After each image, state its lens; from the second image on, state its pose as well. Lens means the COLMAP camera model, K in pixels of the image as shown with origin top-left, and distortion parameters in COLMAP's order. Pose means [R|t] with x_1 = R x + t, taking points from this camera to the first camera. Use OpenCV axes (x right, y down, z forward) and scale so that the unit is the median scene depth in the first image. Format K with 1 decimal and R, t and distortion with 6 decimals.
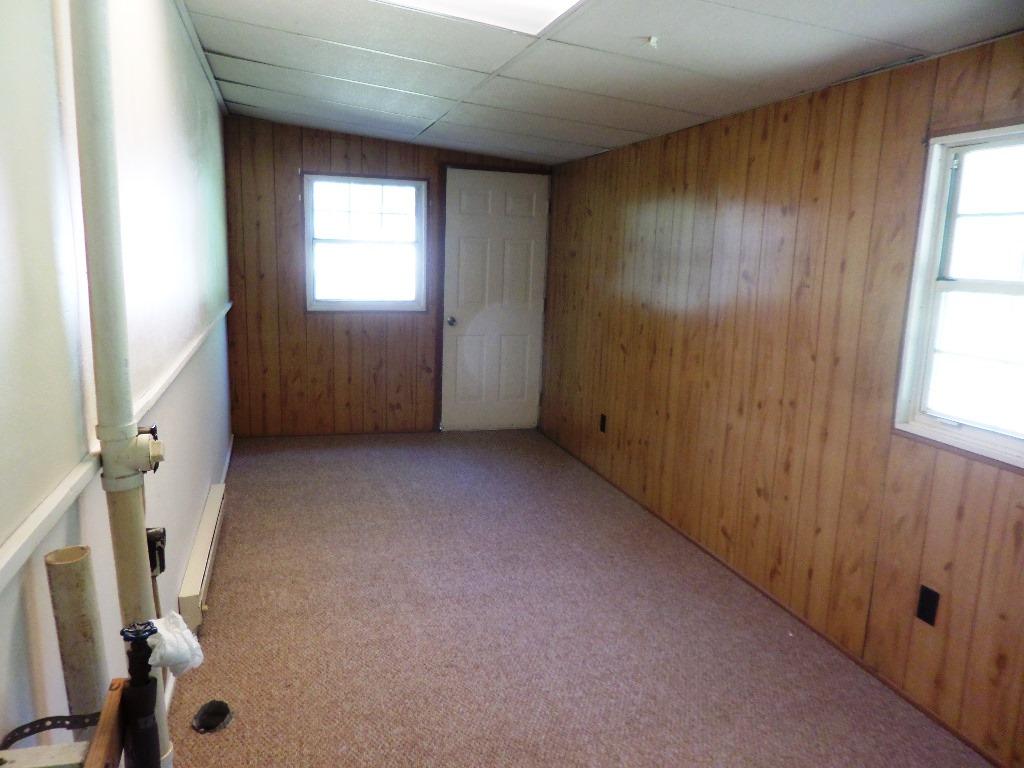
lens RADIAL K [[730.8, 0, 508.4], [0, 730.8, 379.3], [0, 0, 1]] dist [-0.006715, 0.000786]
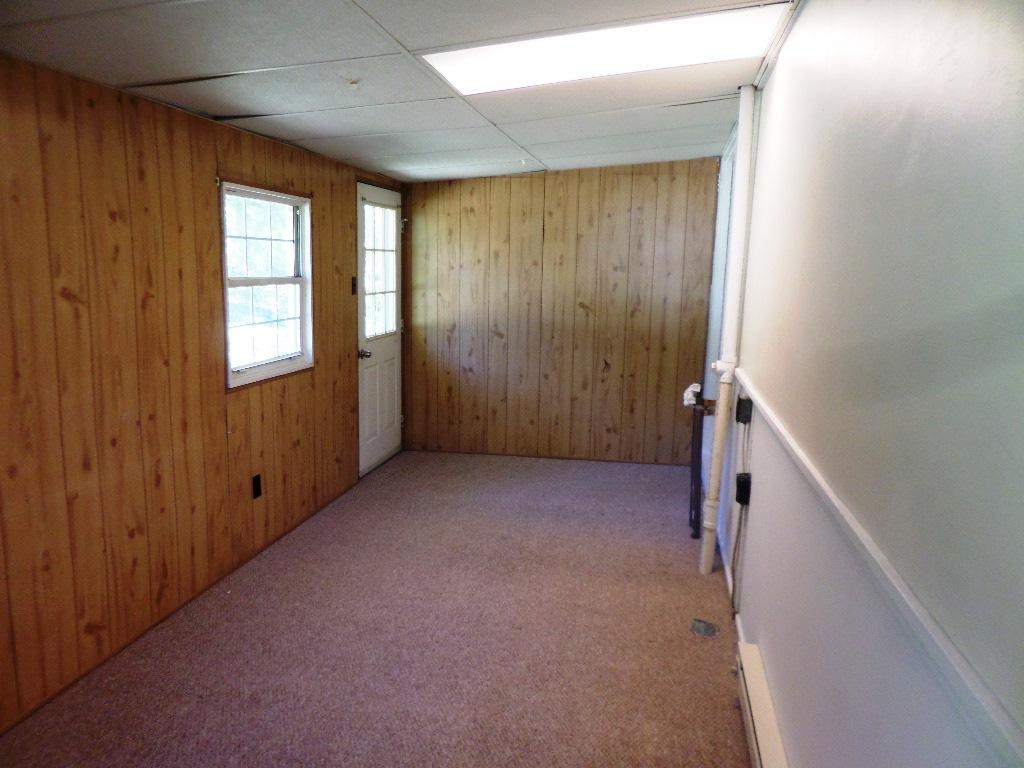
lens RADIAL K [[730.8, 0, 508.4], [0, 730.8, 379.3], [0, 0, 1]] dist [-0.006715, 0.000786]
pose [[-0.876194, -0.125262, 0.465396, -0.498749], [0.034816, 0.946661, 0.320344, -0.325233], [-0.480699, 0.296887, -0.825098, 1.637669]]
